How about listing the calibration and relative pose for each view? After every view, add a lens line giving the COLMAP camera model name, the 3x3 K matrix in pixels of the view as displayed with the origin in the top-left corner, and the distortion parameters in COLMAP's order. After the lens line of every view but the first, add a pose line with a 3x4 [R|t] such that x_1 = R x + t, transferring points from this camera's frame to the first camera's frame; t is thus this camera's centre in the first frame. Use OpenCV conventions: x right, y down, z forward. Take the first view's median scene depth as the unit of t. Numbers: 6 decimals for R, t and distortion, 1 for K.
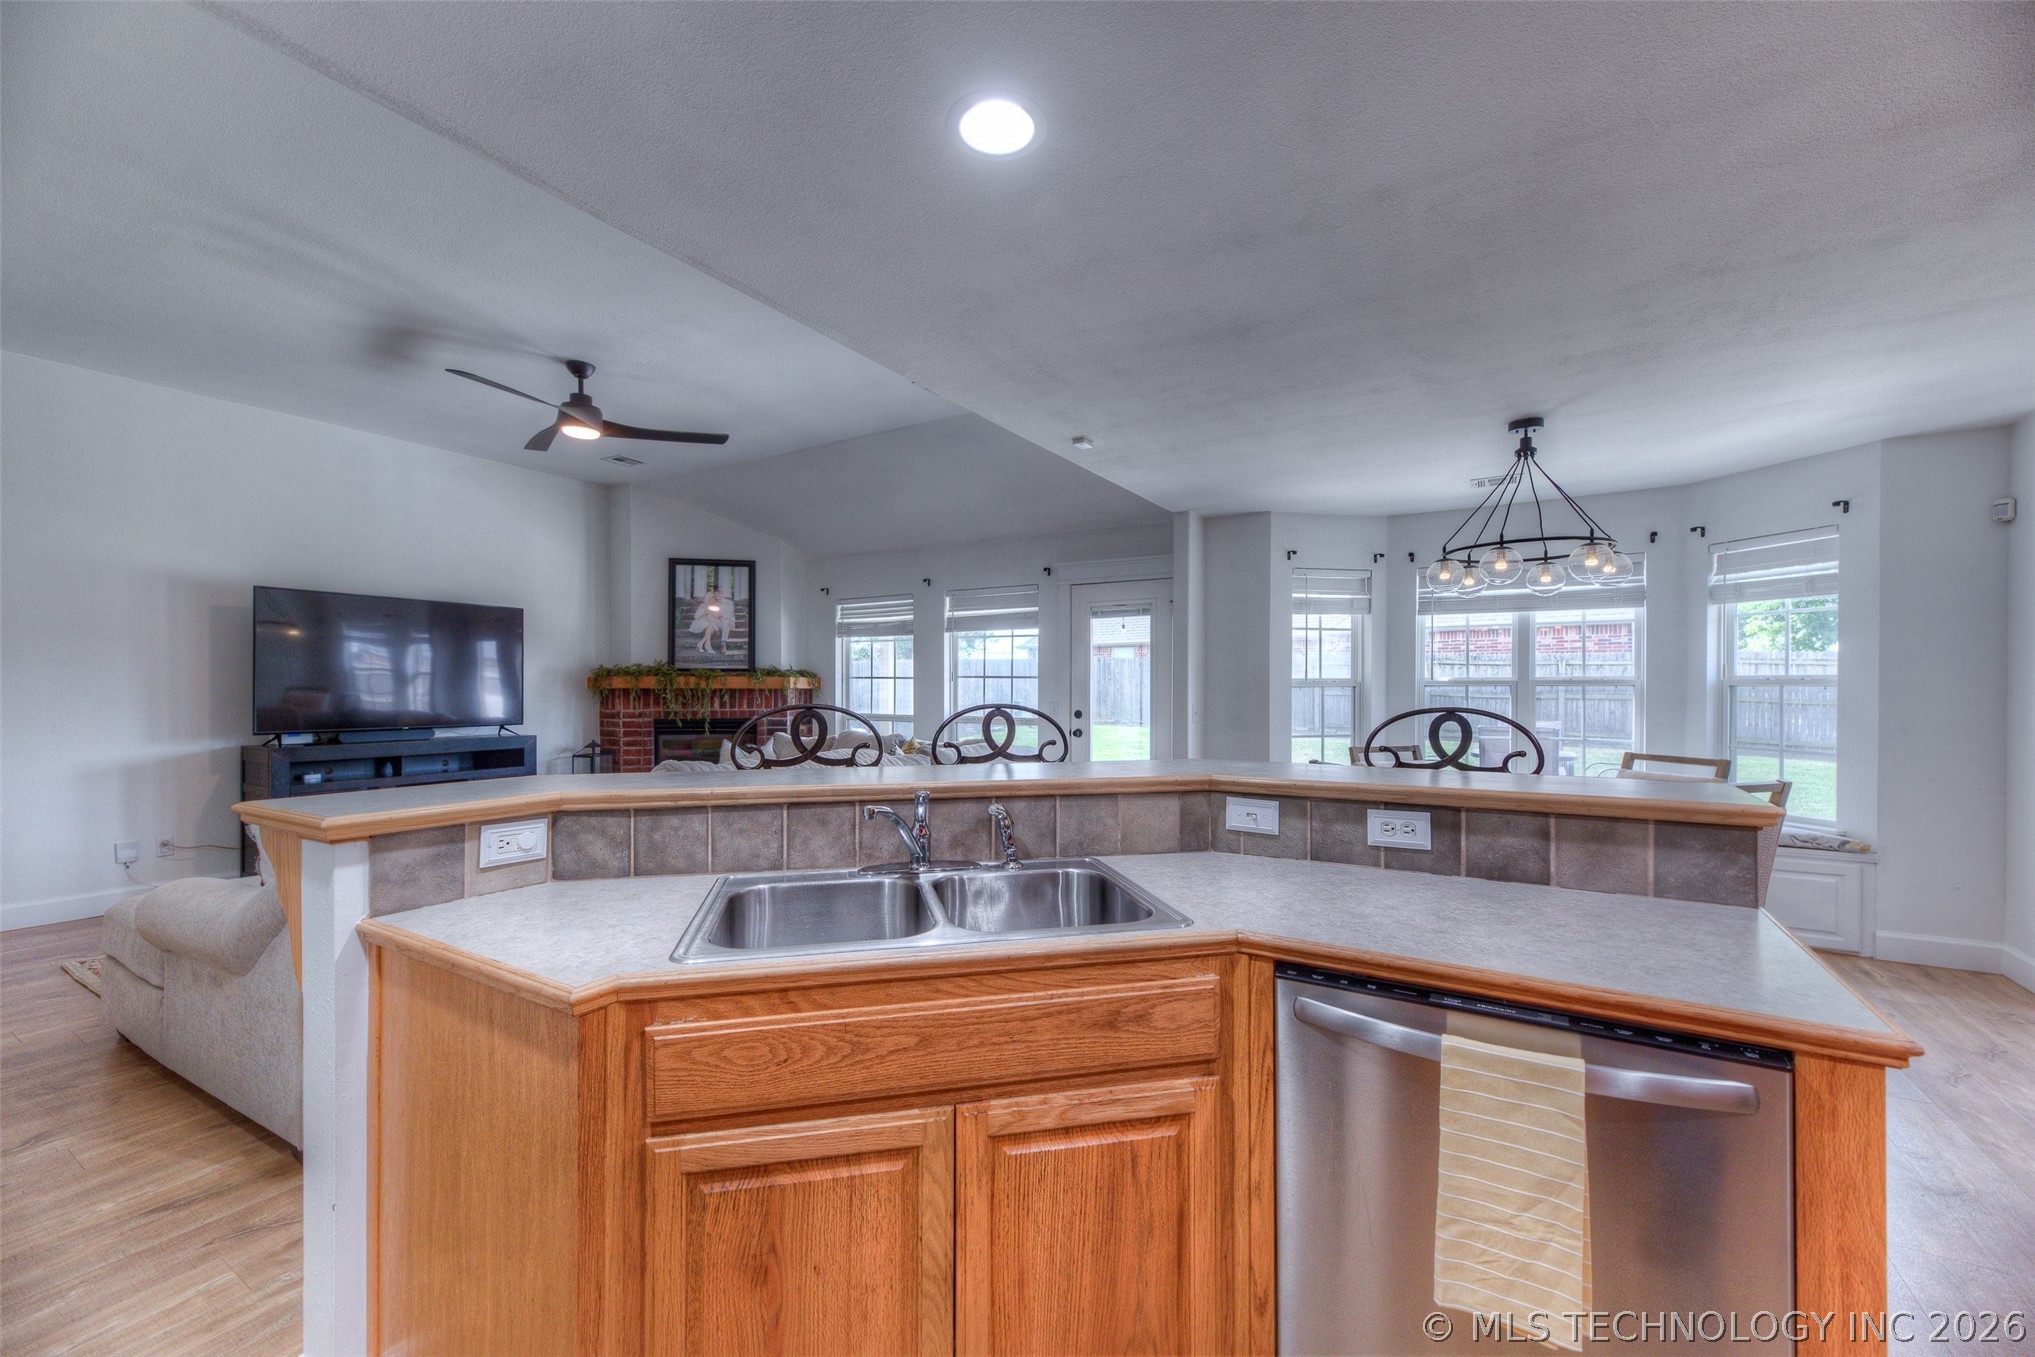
lens RADIAL K [[815.5, 0, 1016.8], [0, 815.5, 686.9], [0, 0, 1]] dist [0.011381, -0.002678]
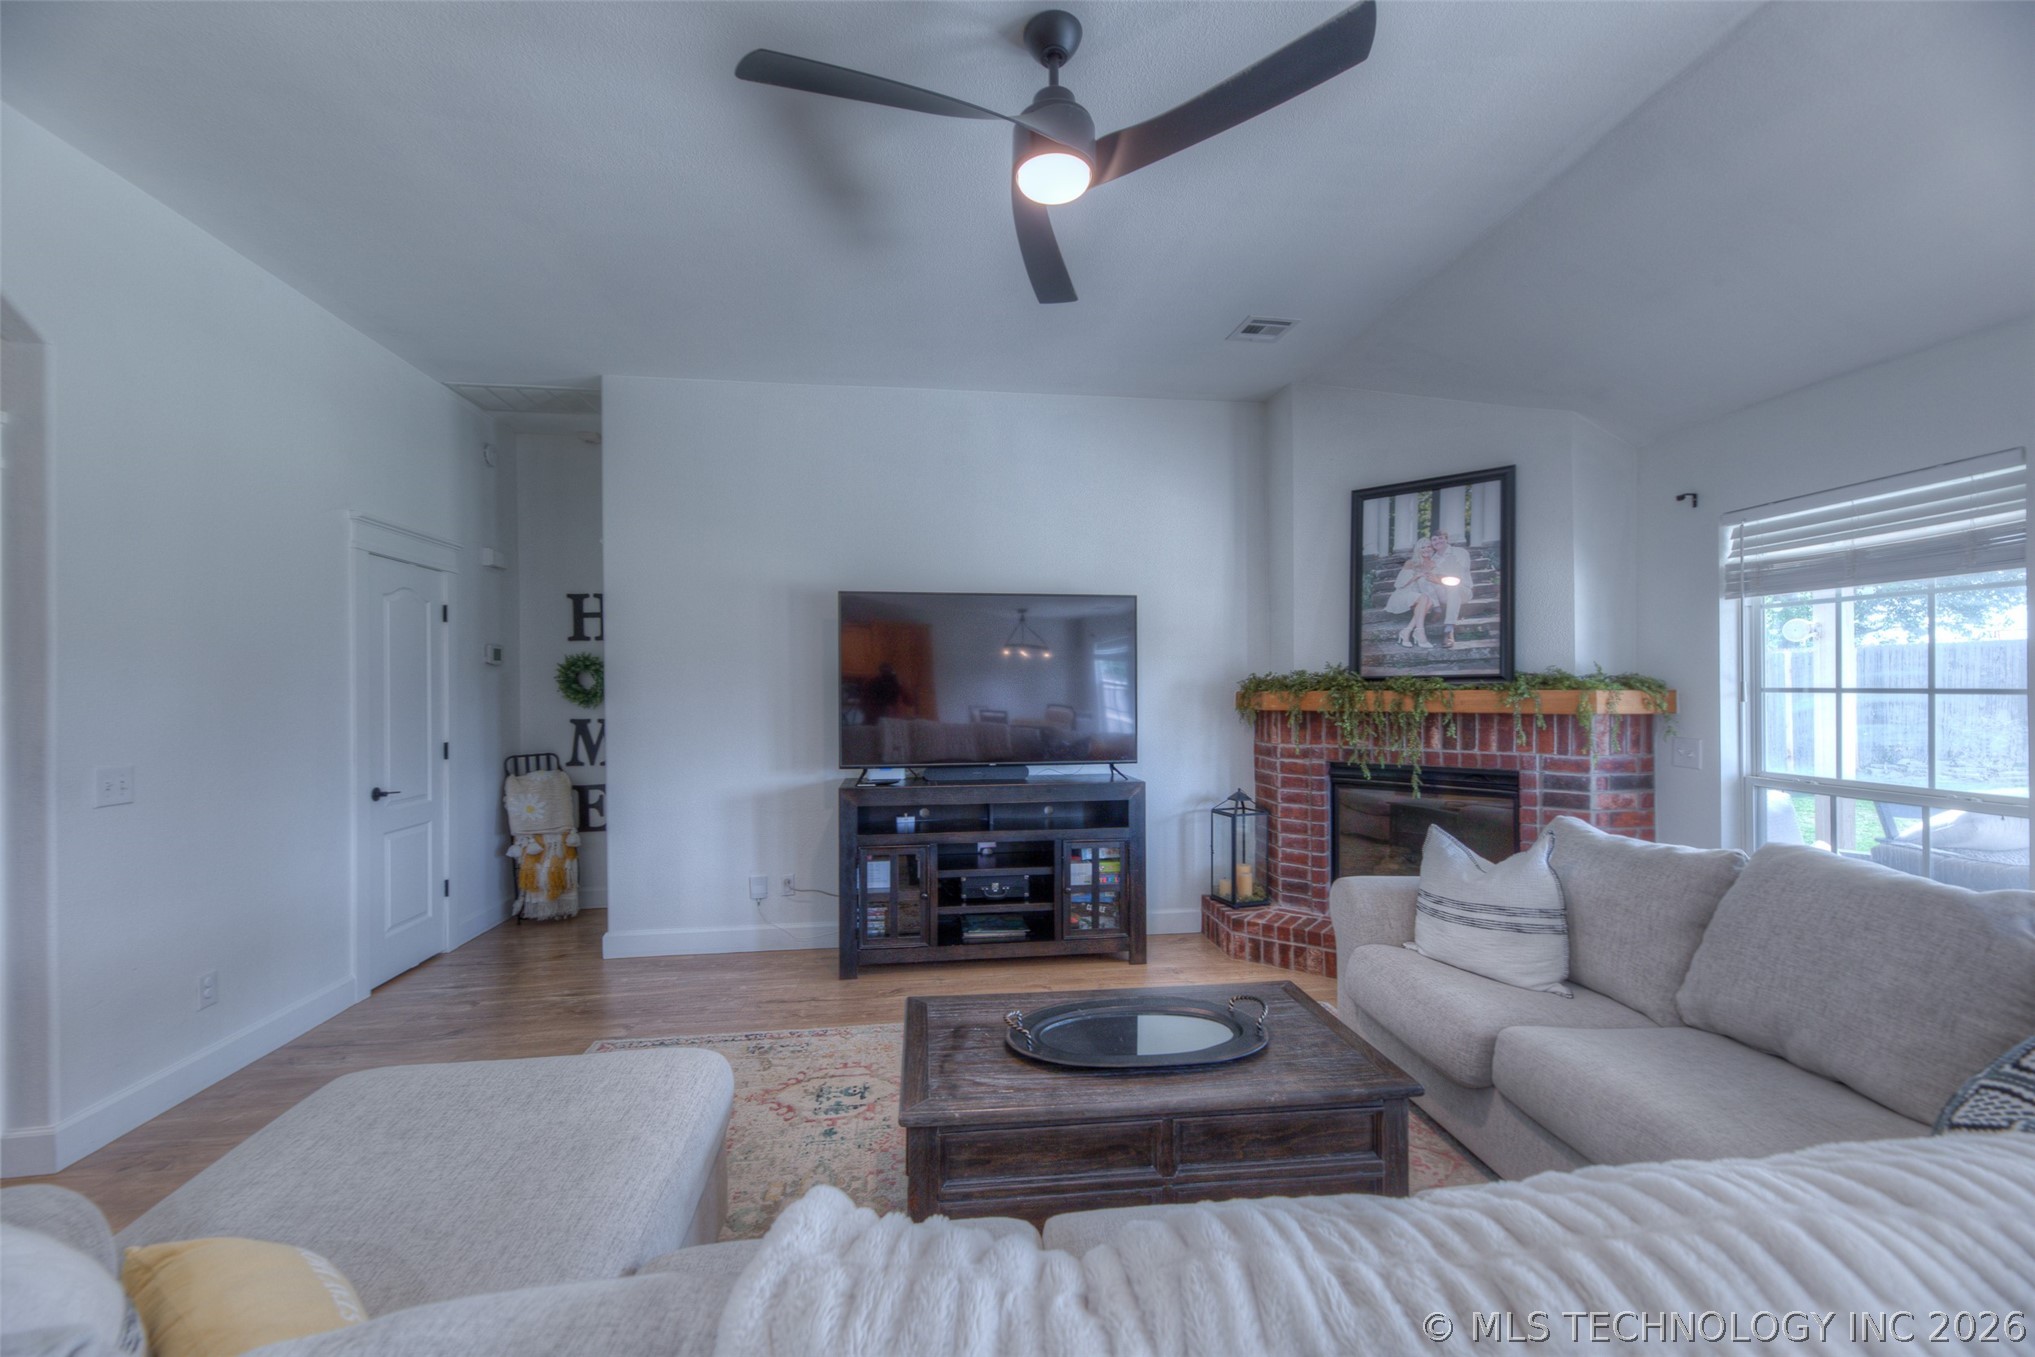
lens RADIAL K [[815.5, 0, 1004.5], [0, 815.5, 691.5], [0, 0, 1]] dist [0.011381, -0.002678]
pose [[0.627828, -0.005799, -0.778331, -0.122730], [0.006733, 0.999975, -0.002020, -0.012627], [0.778323, -0.003972, 0.627851, 0.431837]]
